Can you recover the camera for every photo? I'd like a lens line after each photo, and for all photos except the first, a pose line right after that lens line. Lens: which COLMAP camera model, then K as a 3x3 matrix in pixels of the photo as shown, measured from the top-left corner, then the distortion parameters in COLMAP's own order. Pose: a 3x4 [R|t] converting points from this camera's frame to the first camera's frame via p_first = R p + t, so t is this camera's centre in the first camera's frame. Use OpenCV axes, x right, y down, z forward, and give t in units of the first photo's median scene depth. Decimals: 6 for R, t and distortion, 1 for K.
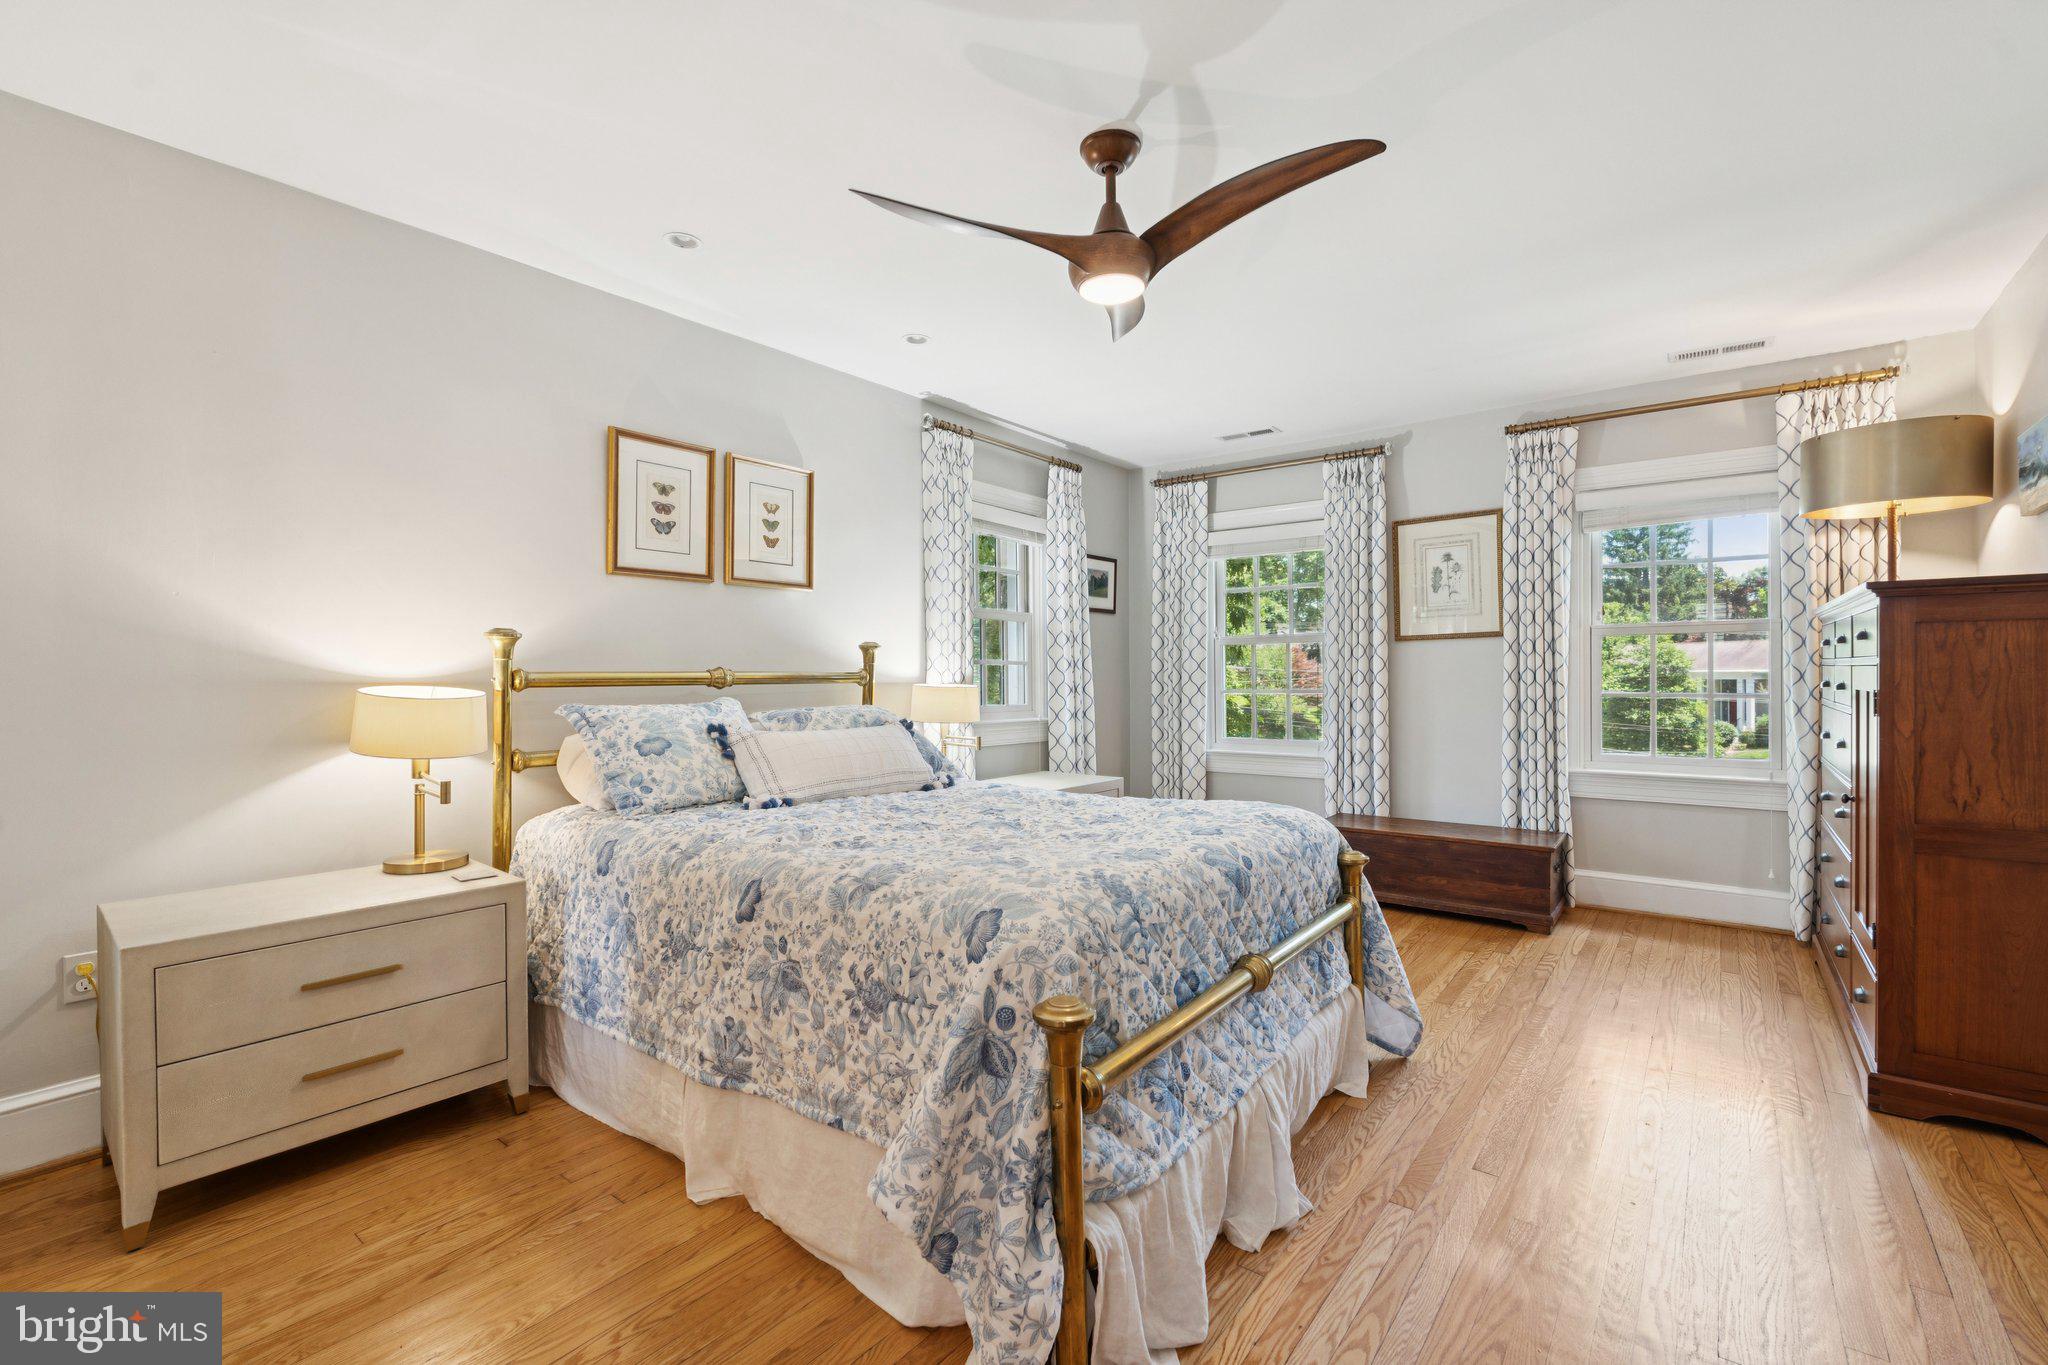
lens RADIAL K [[907.2, 0, 1020.0], [0, 907.2, 671.3], [0, 0, 1]] dist [-0.004587, 0.000063]
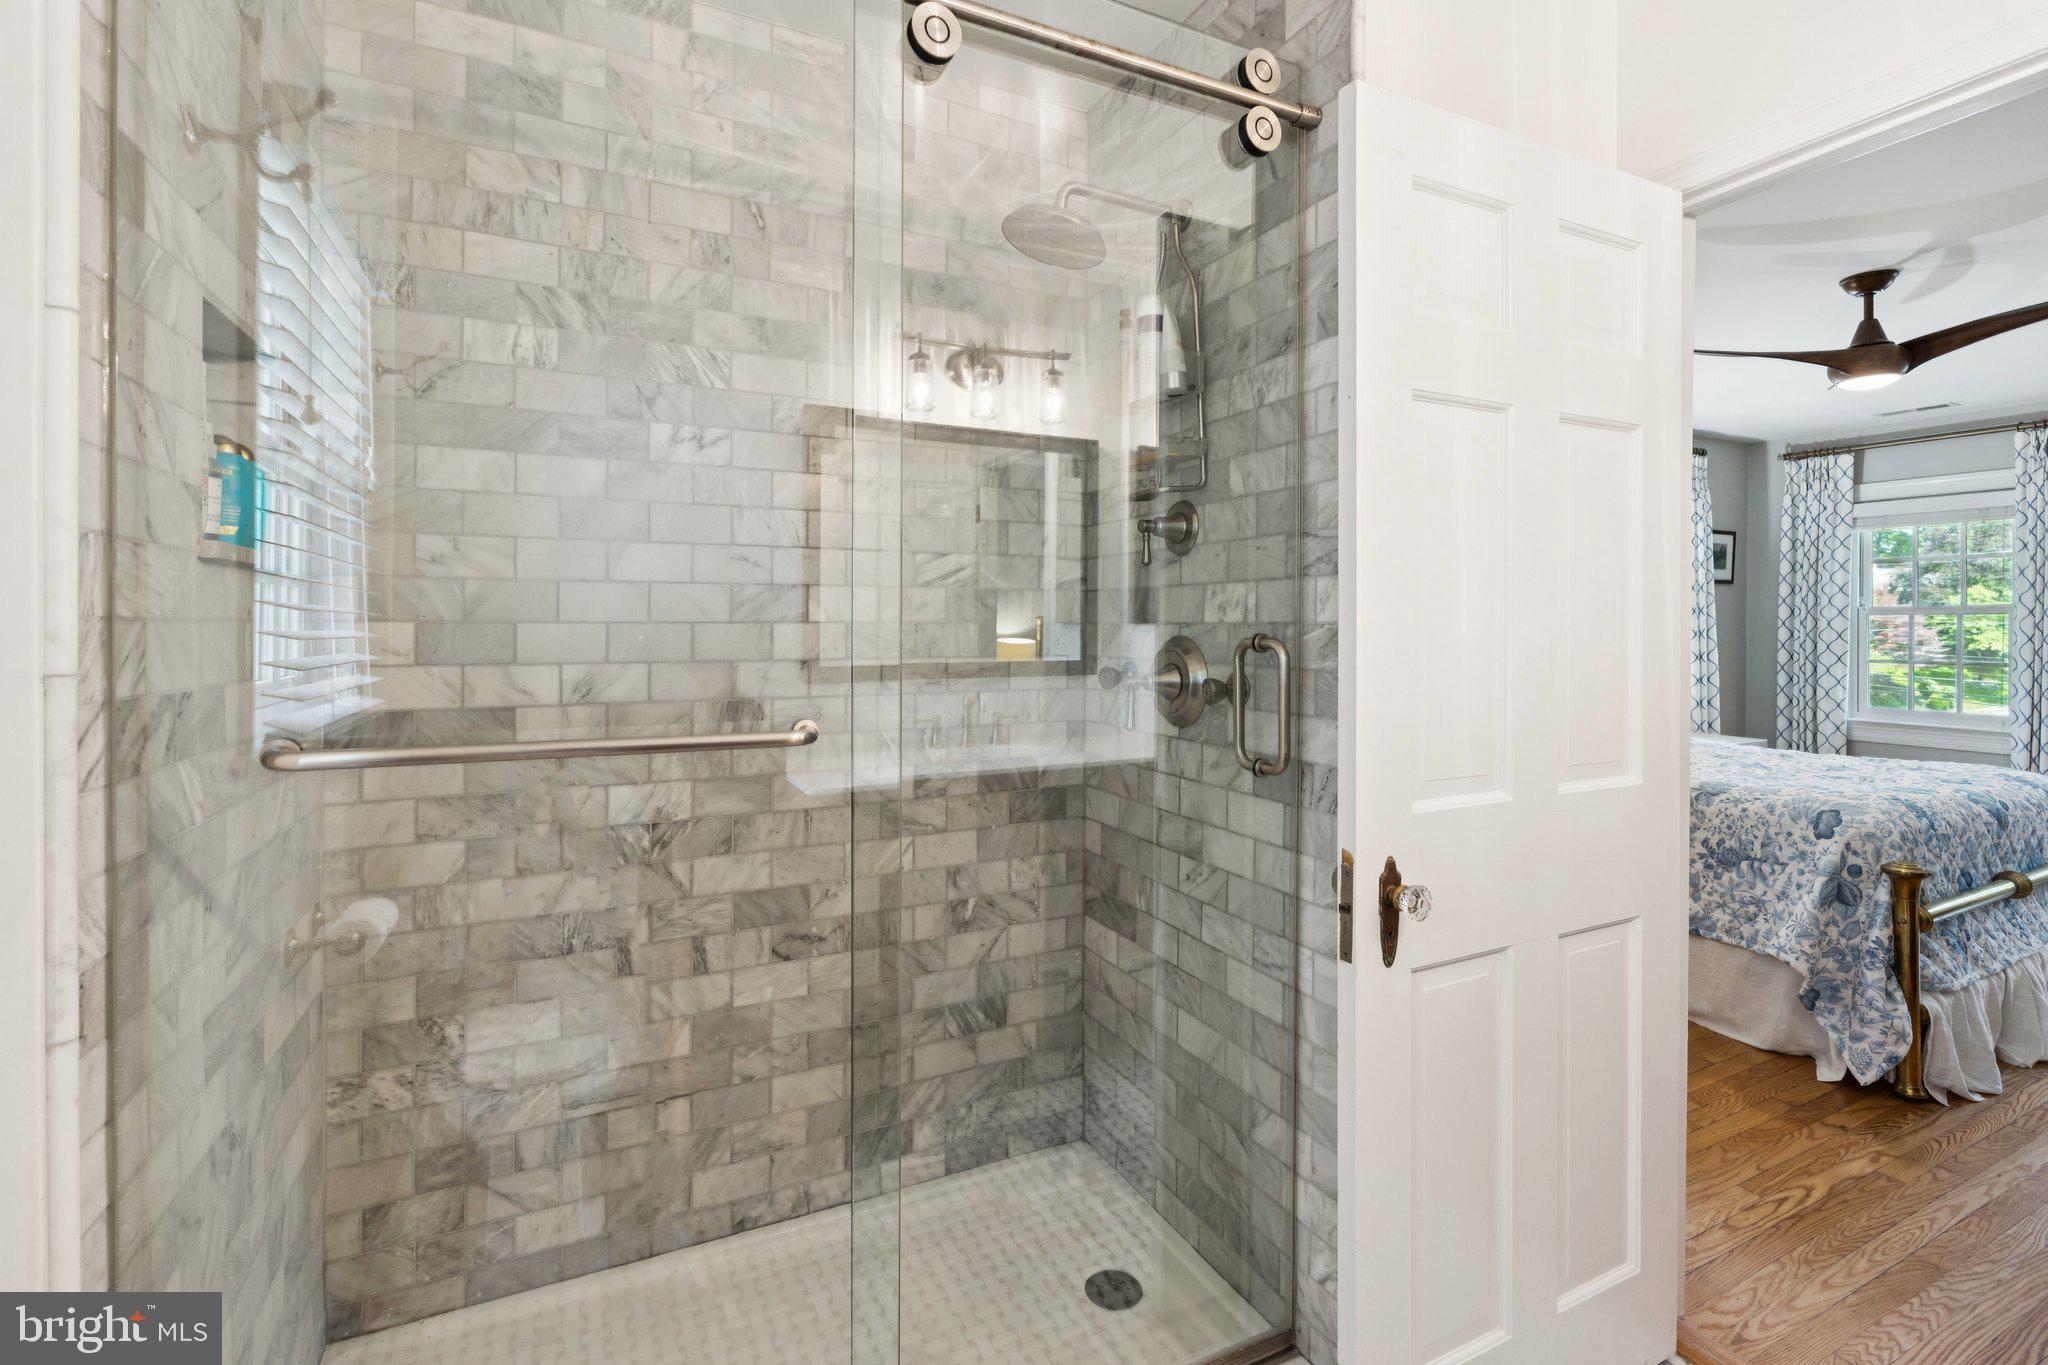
lens RADIAL K [[929.2, 0, 1005.7], [0, 929.2, 623.4], [0, 0, 1]] dist [-0.004433, 0.000011]
pose [[0.898539, 0.009451, -0.438791, -0.390637], [-0.005090, 0.999925, 0.011113, -0.055130], [0.438863, -0.007752, 0.898520, -0.716704]]
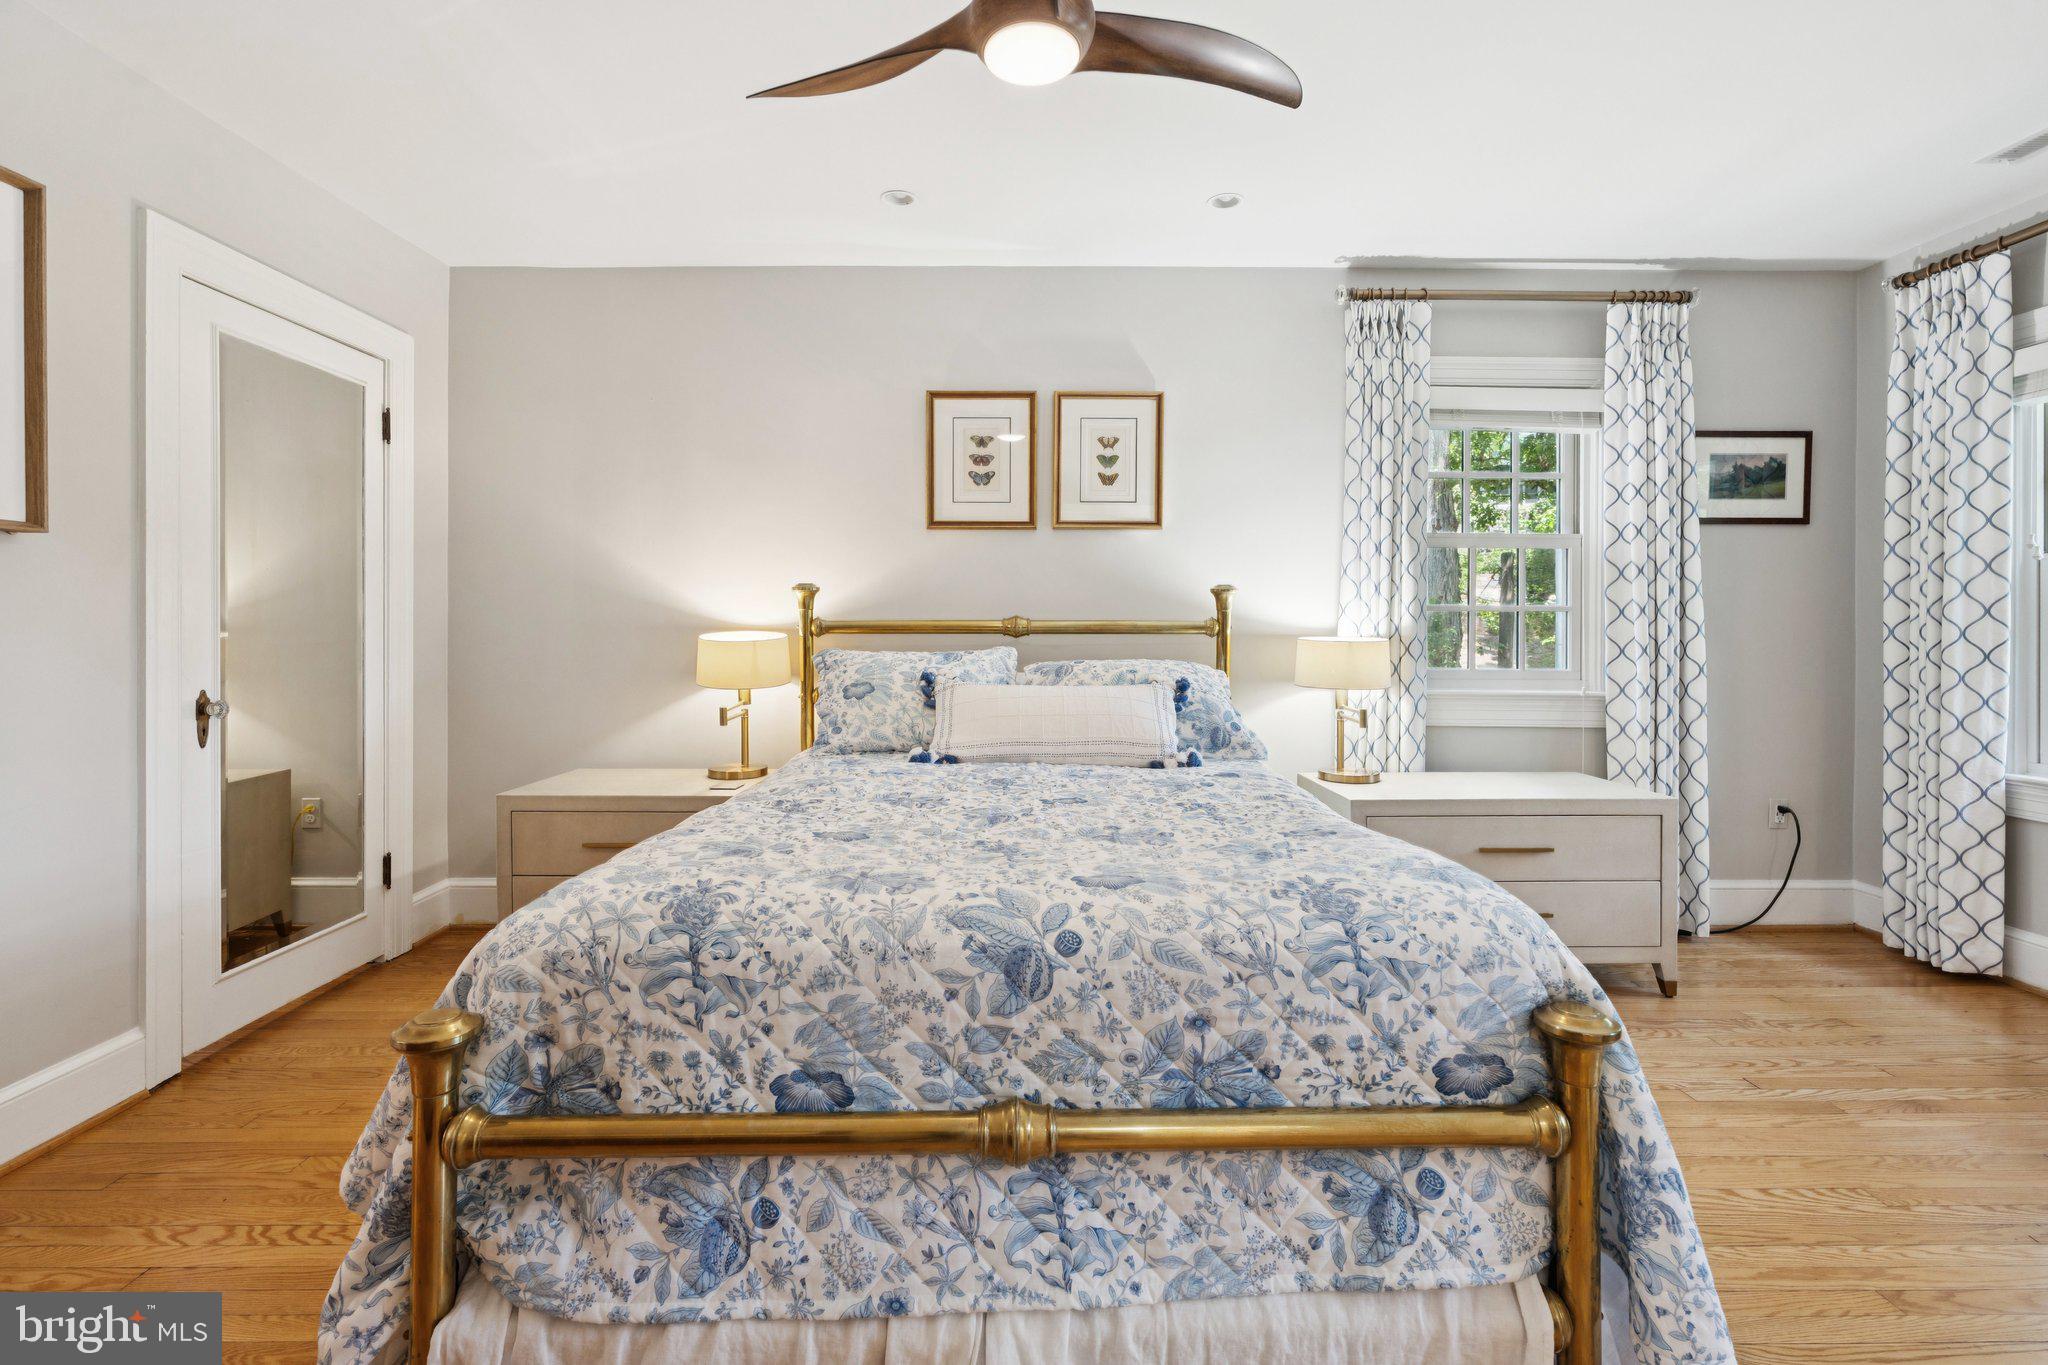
lens RADIAL K [[923.9, 0, 1018.3], [0, 923.9, 624.7], [0, 0, 1]] dist [0.000092, 0.000597]
pose [[0.617777, 0.002987, -0.786348, 0.562290], [-0.002087, 0.999995, 0.002159, 0.003812], [0.786351, 0.000307, 0.617780, 0.489472]]
